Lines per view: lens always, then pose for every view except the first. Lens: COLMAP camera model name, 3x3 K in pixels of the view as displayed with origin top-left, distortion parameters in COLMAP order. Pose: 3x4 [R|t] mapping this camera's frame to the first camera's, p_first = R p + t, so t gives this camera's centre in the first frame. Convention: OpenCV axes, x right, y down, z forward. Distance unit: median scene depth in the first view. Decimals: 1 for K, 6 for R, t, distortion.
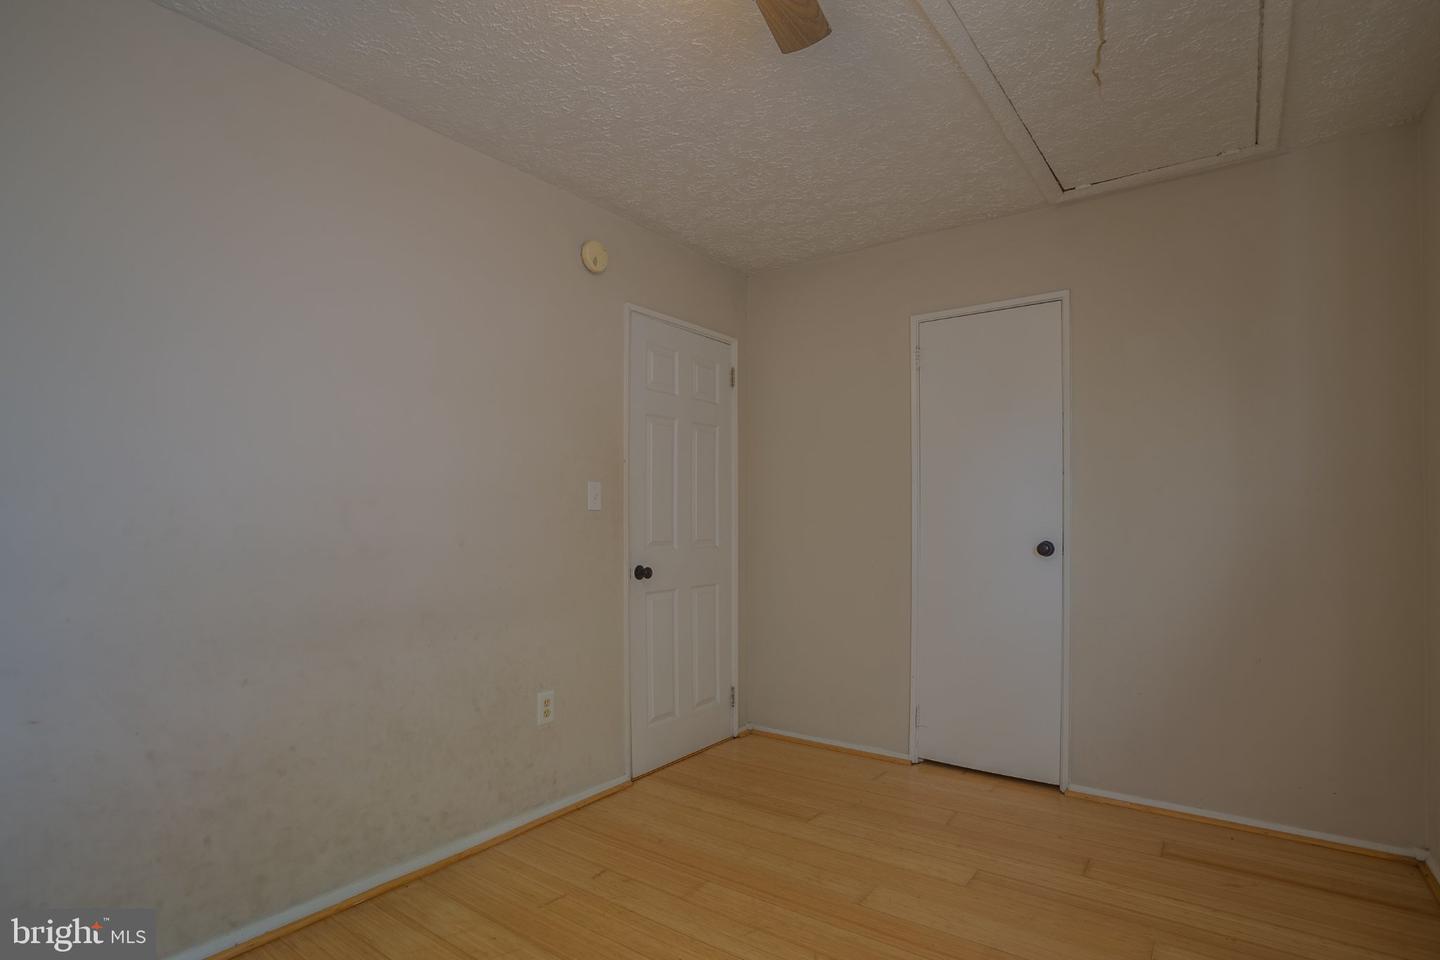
lens RADIAL K [[722.6, 0, 715.8], [0, 722.6, 490.6], [0, 0, 1]] dist [-0.055013, 0.019375]
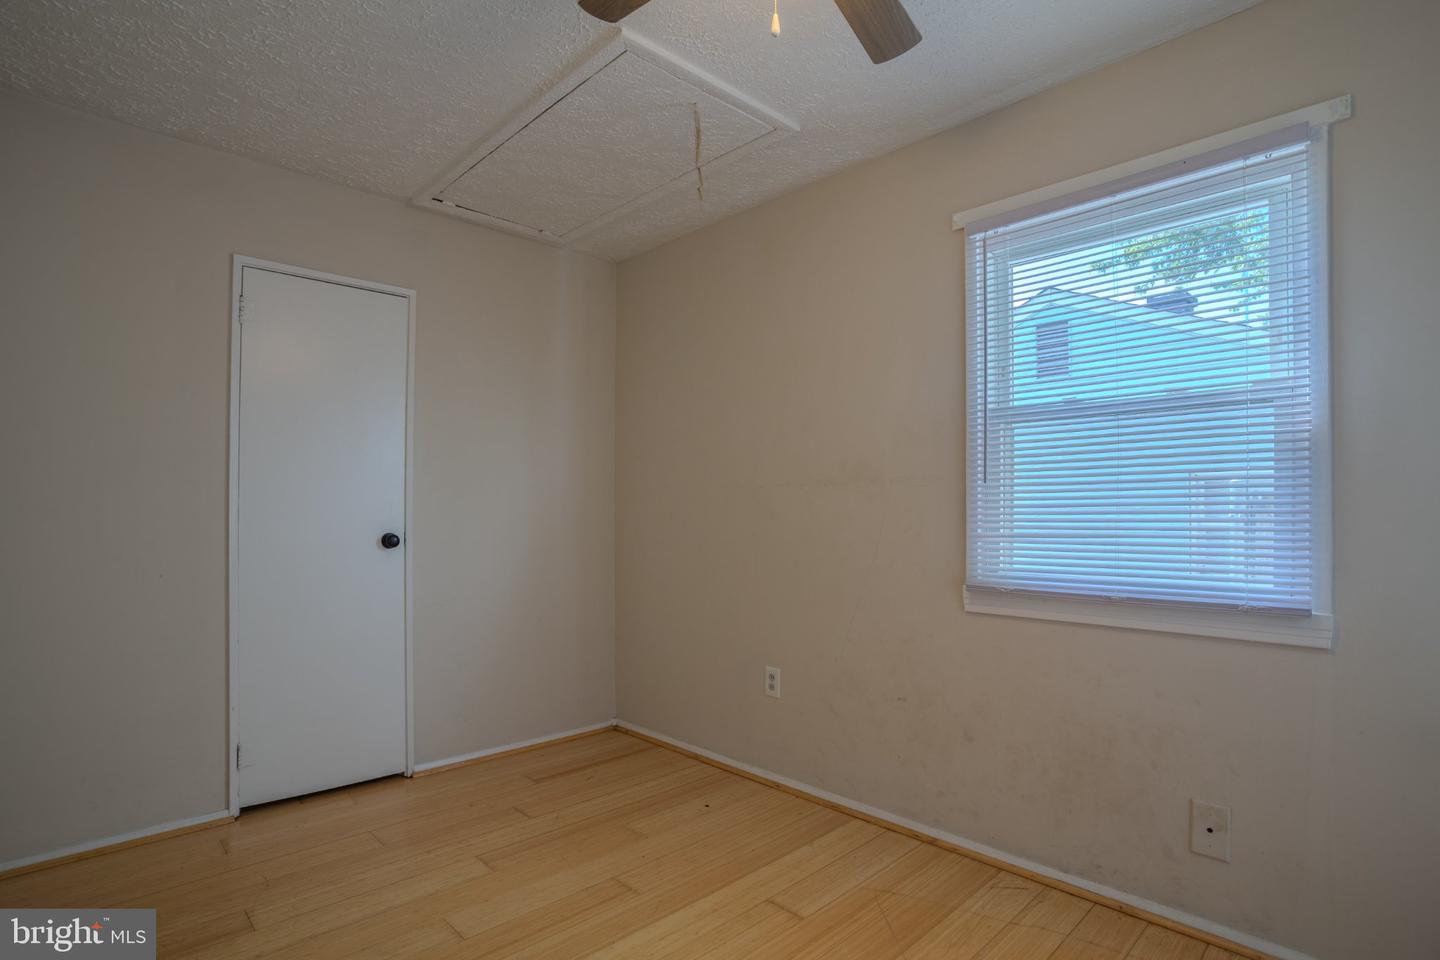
lens RADIAL K [[722.6, 0, 715.7], [0, 722.6, 484.0], [0, 0, 1]] dist [-0.055013, 0.019375]
pose [[0.165417, 0.039340, 0.985439, -0.519935], [-0.040043, 0.998648, -0.033145, 0.019533], [-0.985410, -0.033977, 0.166769, 0.446525]]
